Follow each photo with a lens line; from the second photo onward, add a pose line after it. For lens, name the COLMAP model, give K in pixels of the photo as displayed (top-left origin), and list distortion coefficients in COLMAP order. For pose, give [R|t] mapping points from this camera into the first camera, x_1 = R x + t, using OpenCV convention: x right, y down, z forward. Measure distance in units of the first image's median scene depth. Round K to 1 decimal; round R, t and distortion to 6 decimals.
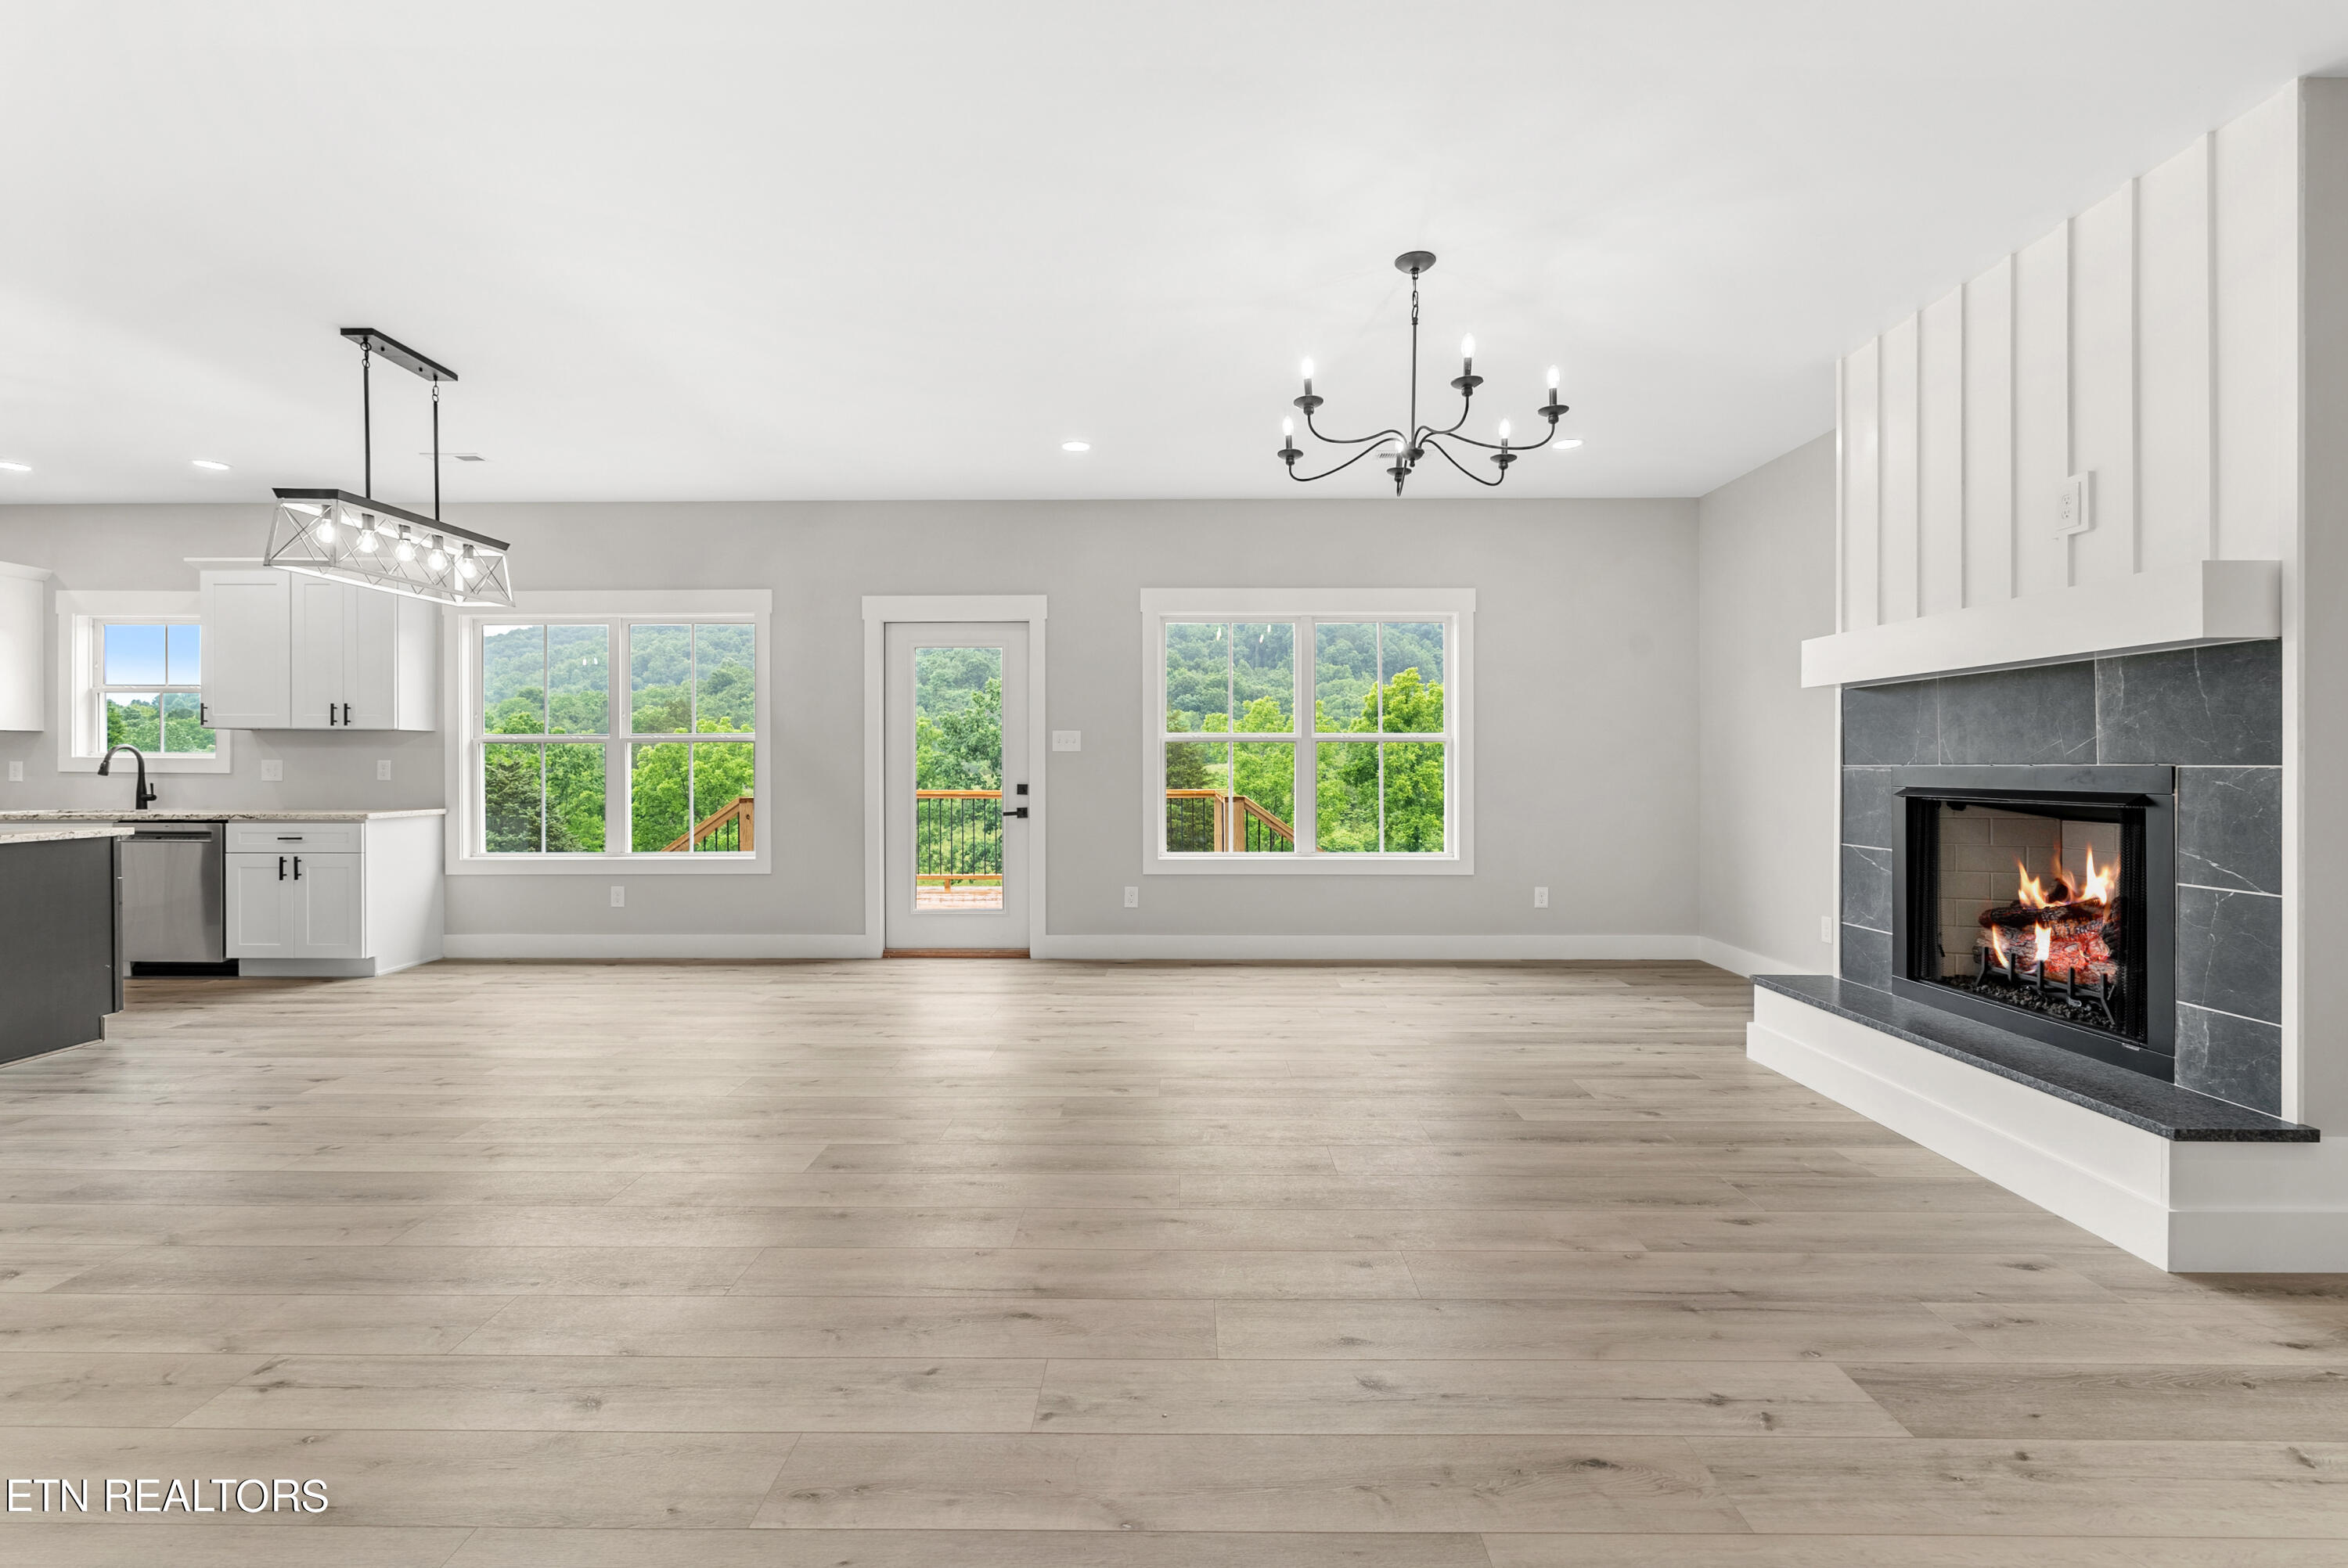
lens RADIAL K [[1034.7, 0, 1167.9], [0, 1034.7, 768.7], [0, 0, 1]] dist [-0.002706, -0.000314]
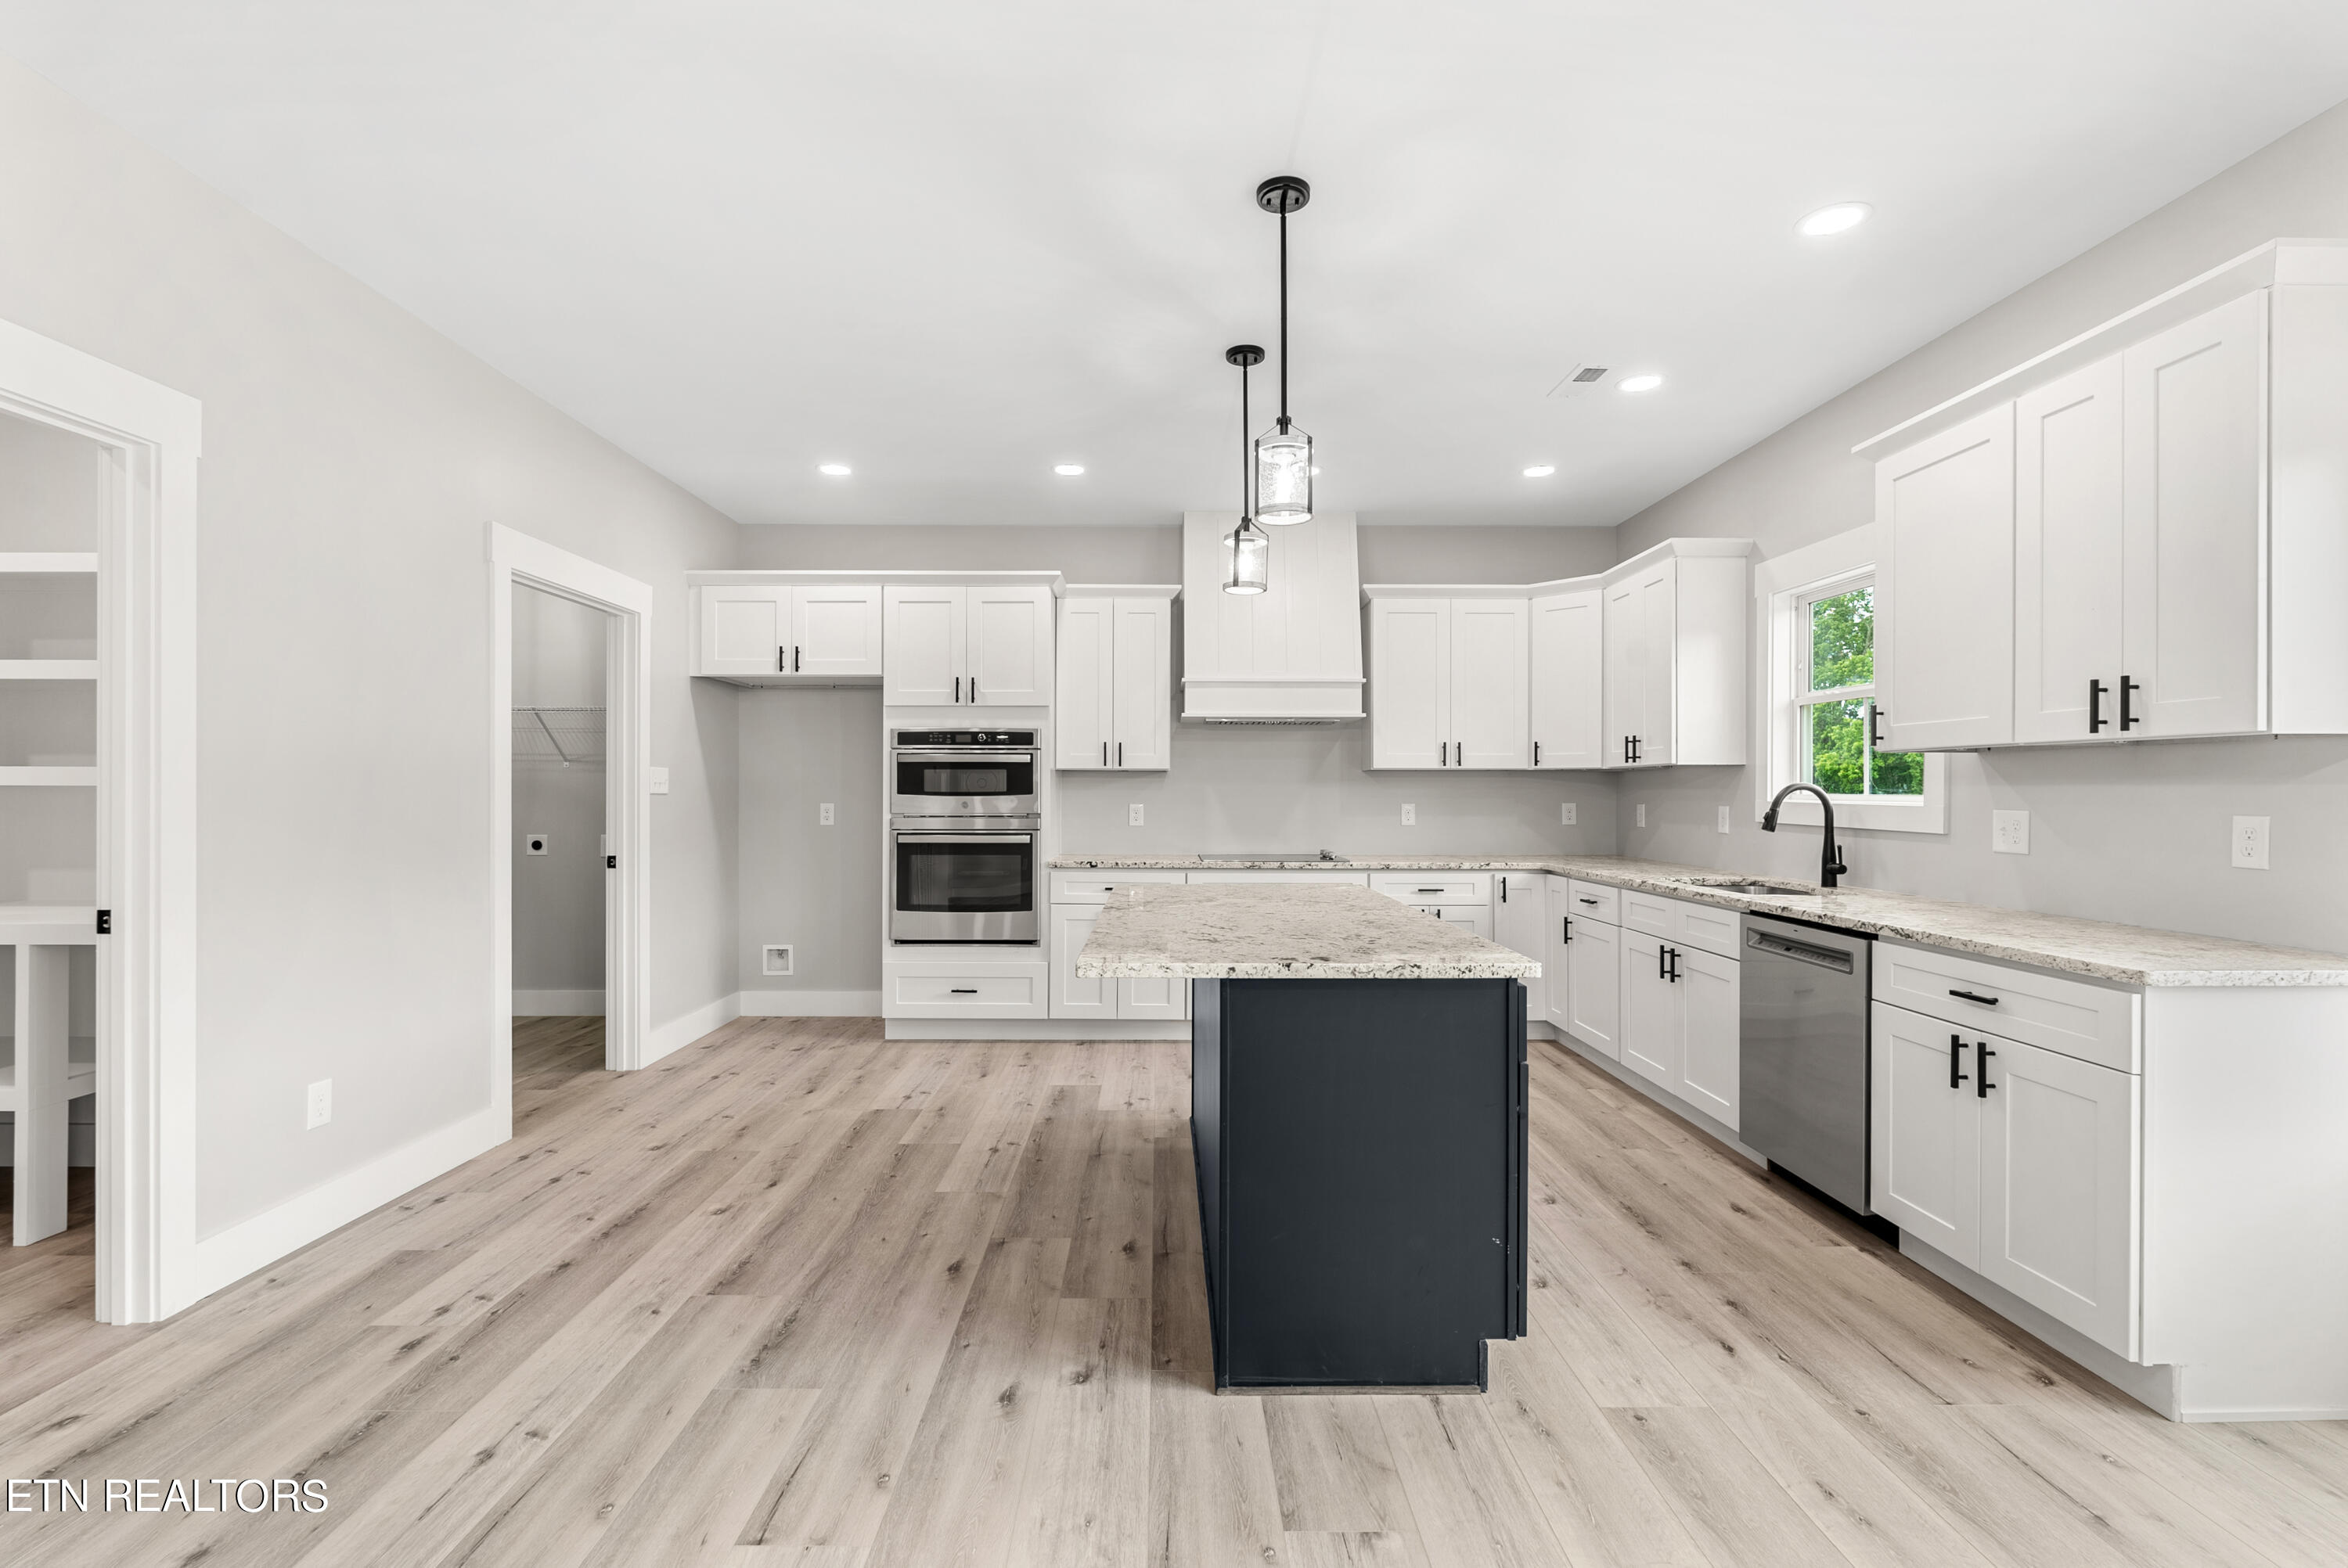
lens RADIAL K [[1028.4, 0, 1169.9], [0, 1028.4, 796.9], [0, 0, 1]] dist [-0.005708, 0.000273]
pose [[0.018835, 0.004078, -0.999814, -0.600038], [-0.004894, 0.999980, 0.003986, -0.023705], [0.999811, 0.004818, 0.018855, 0.921534]]
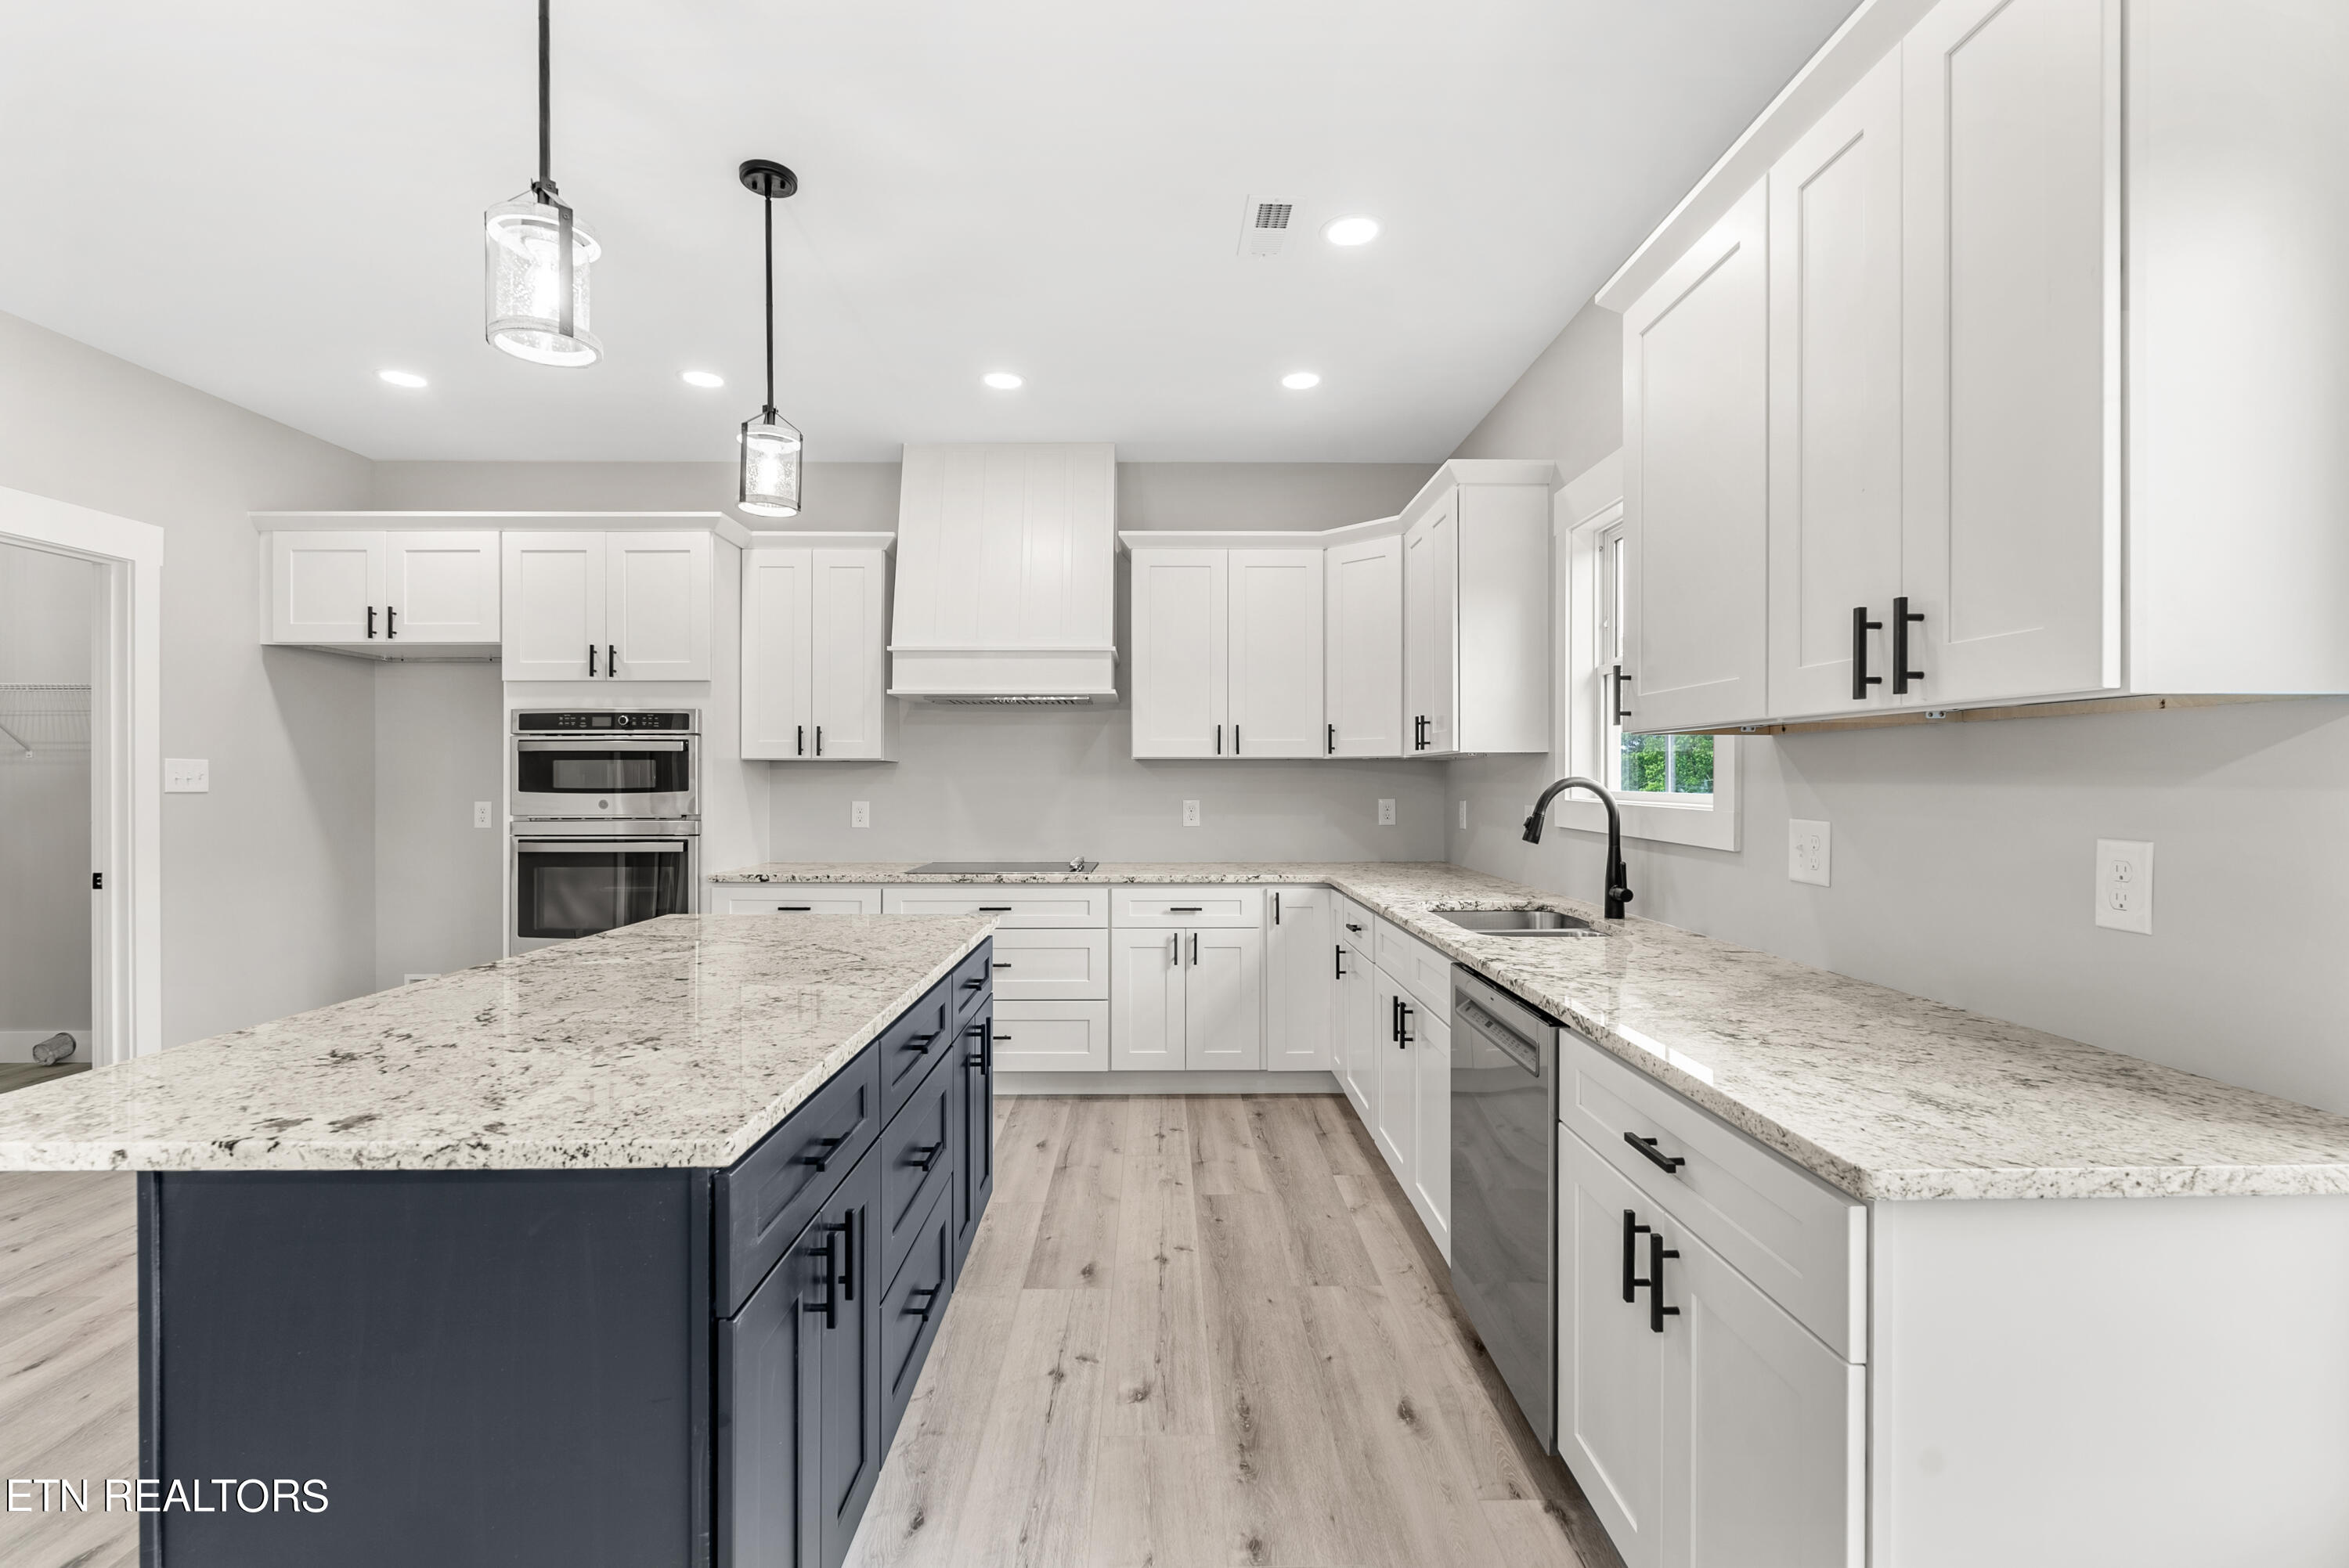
lens RADIAL K [[1030.6, 0, 1175.7], [0, 1030.6, 785.8], [0, 0, 1]] dist [-0.003250, -0.000292]
pose [[0.026150, 0.005626, -0.999642, -0.847167], [-0.002541, 0.999981, 0.005561, -0.033156], [0.999655, 0.002395, 0.026163, 1.236151]]
